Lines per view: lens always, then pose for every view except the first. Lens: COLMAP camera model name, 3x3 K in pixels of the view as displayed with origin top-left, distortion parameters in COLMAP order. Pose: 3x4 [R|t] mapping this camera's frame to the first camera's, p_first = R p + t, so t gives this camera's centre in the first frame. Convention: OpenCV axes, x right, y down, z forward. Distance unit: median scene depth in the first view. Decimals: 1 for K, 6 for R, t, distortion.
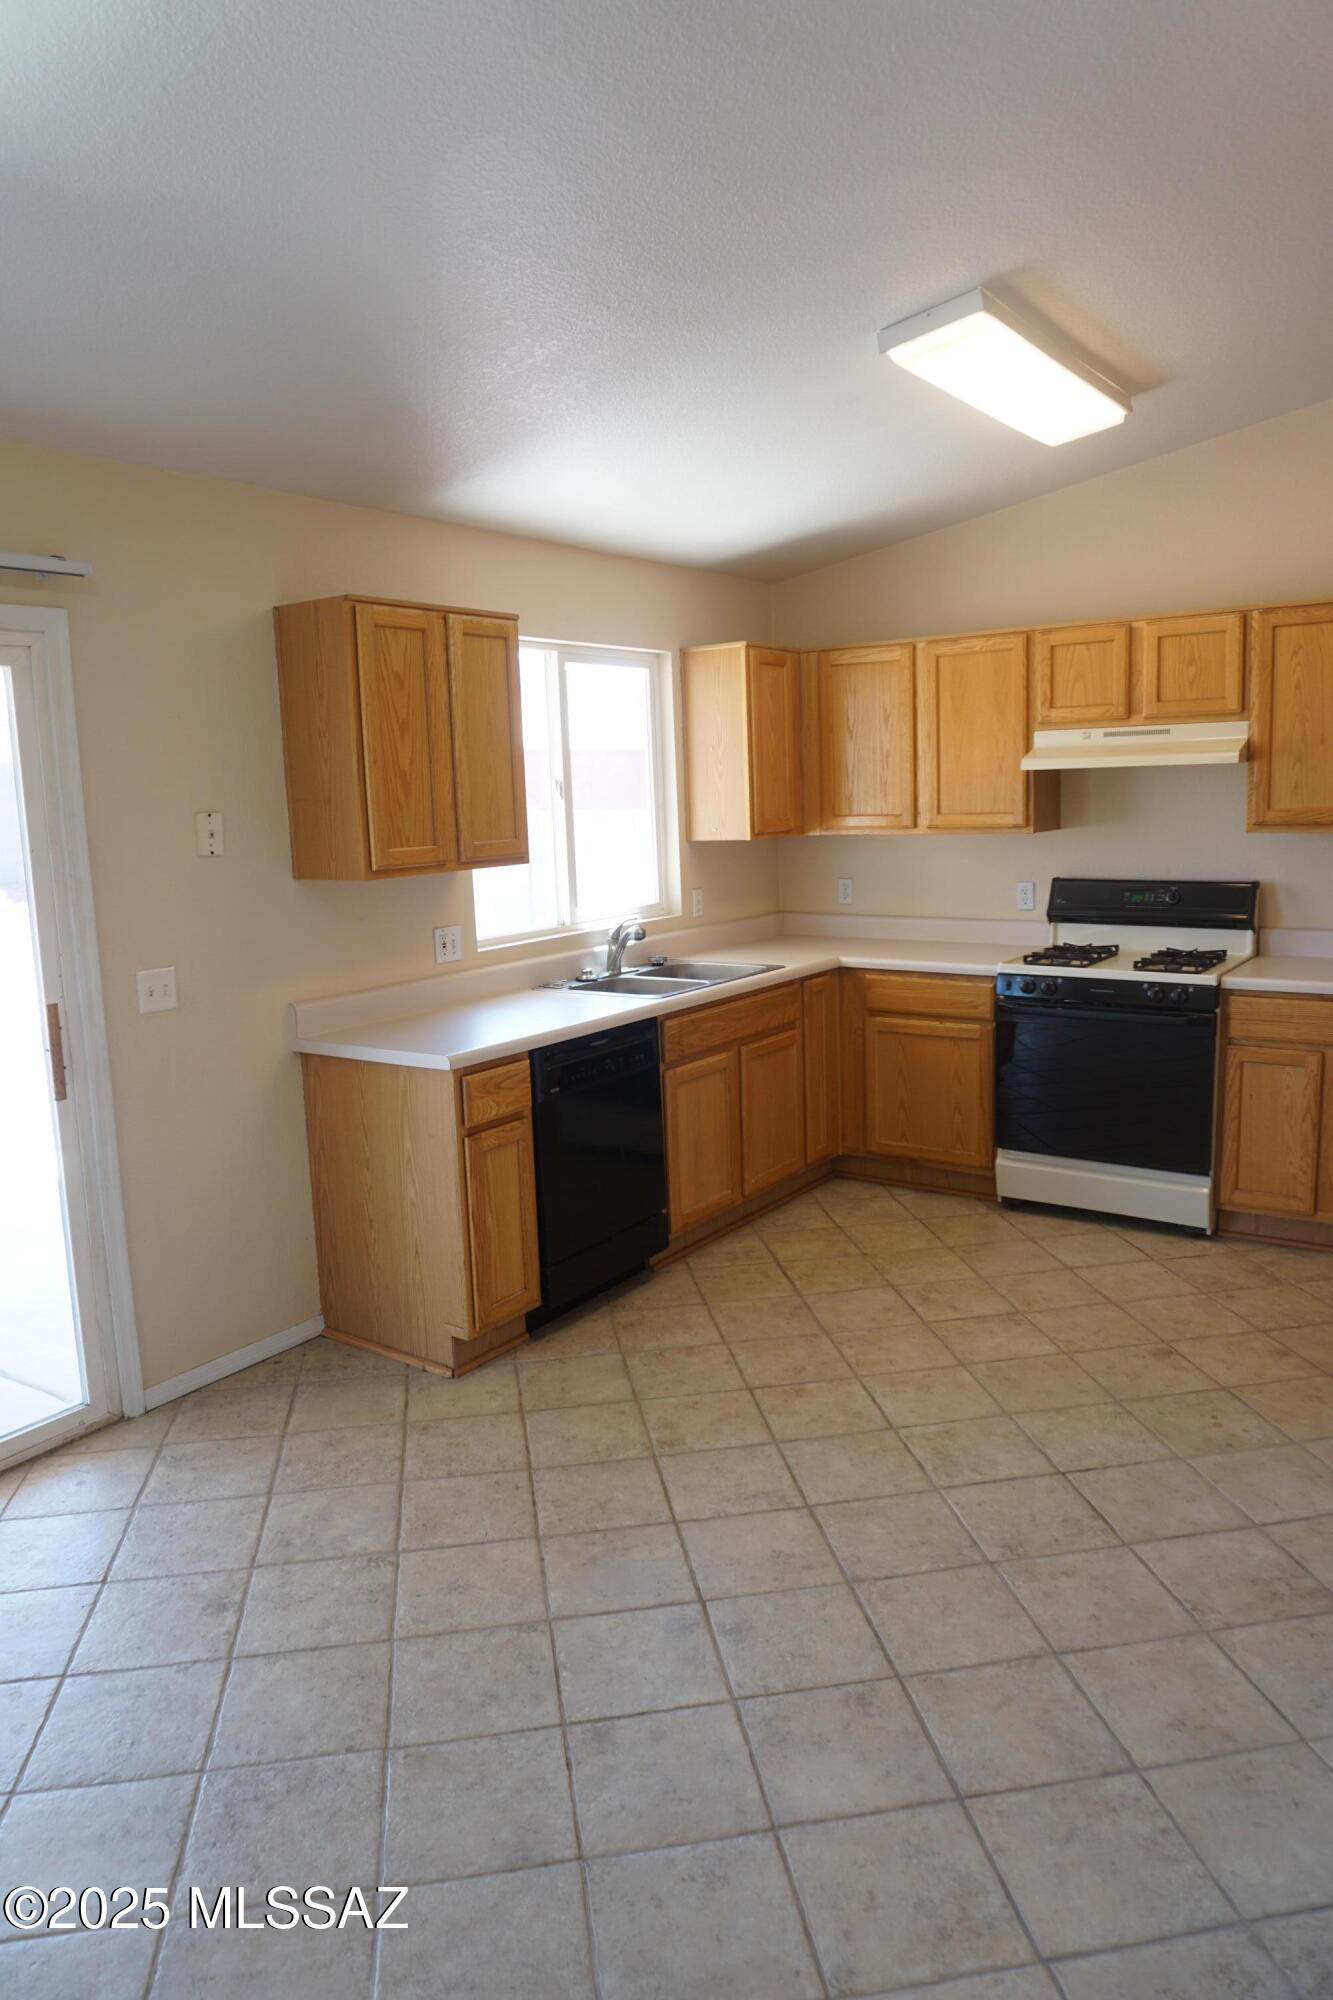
lens RADIAL K [[1342.1, 0, 673.5], [0, 1342.1, 999.8], [0, 0, 1]] dist [-0.038708, 0.005302]
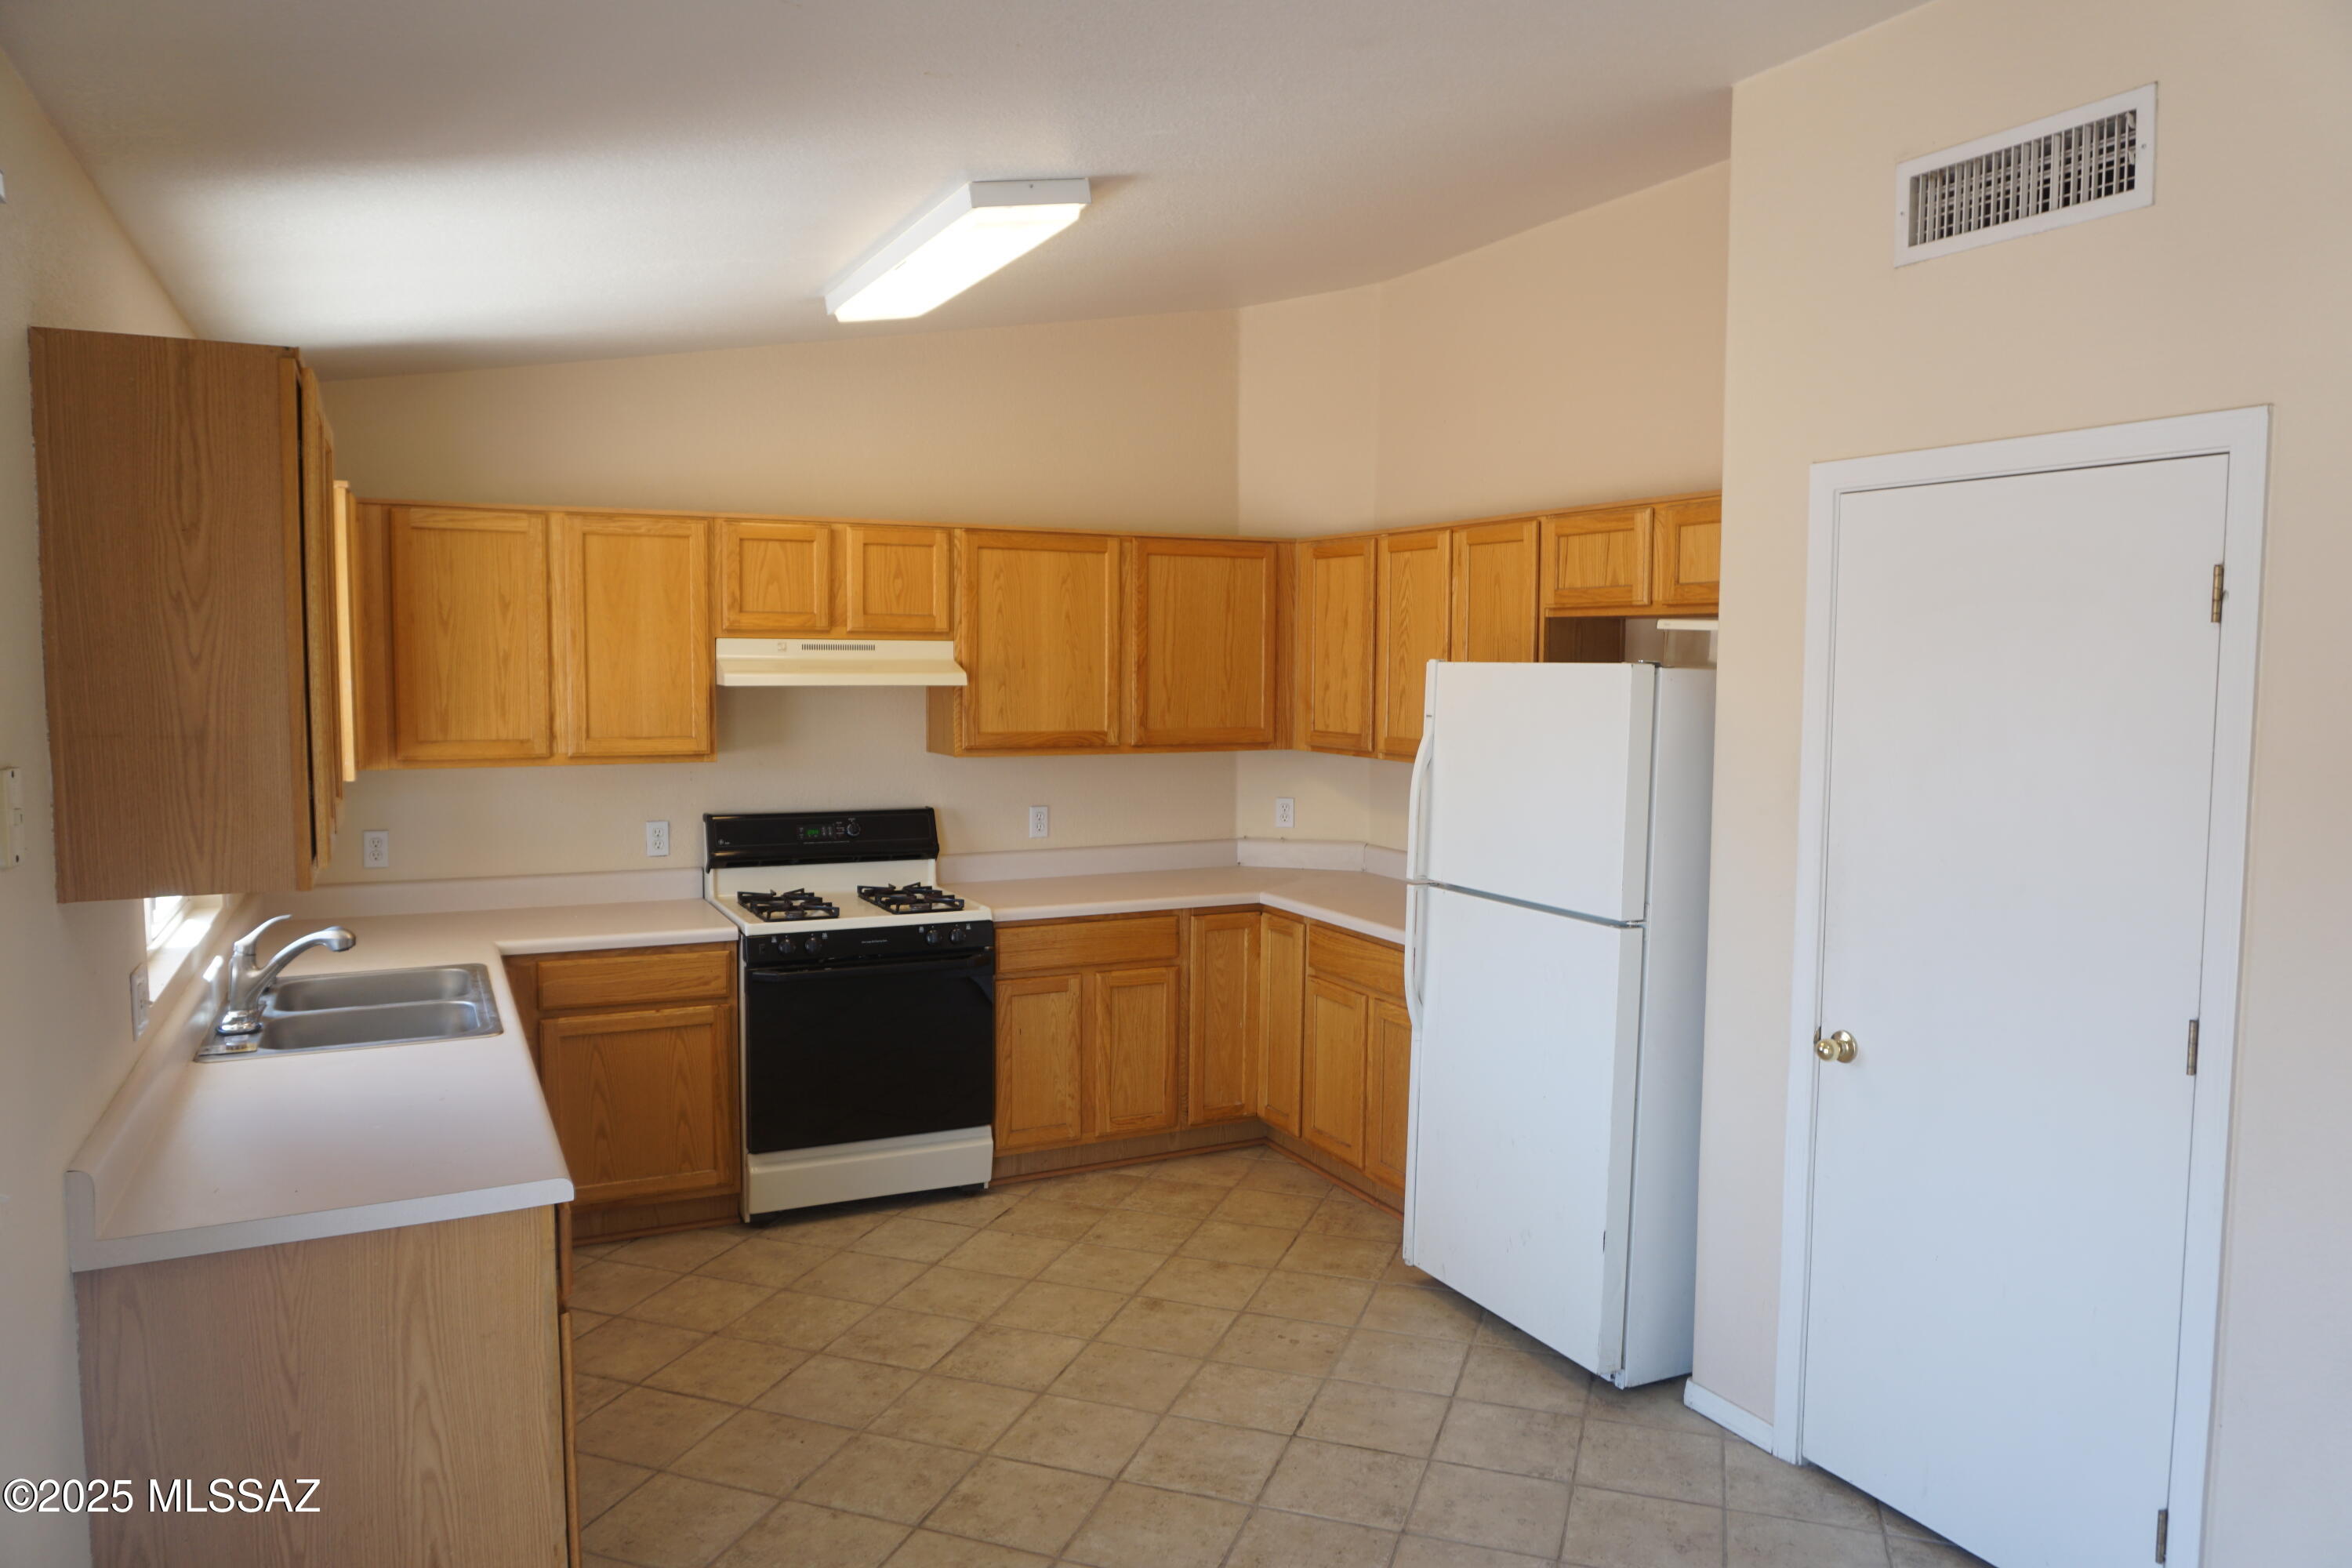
lens RADIAL K [[1578.4, 0, 1184.9], [0, 1578.4, 779.5], [0, 0, 1]] dist [-0.038708, 0.005302]
pose [[0.468333, -0.031245, 0.882999, -0.486091], [0.112878, 0.993301, -0.024721, -0.063074], [-0.876312, 0.111249, 0.468723, 0.328066]]
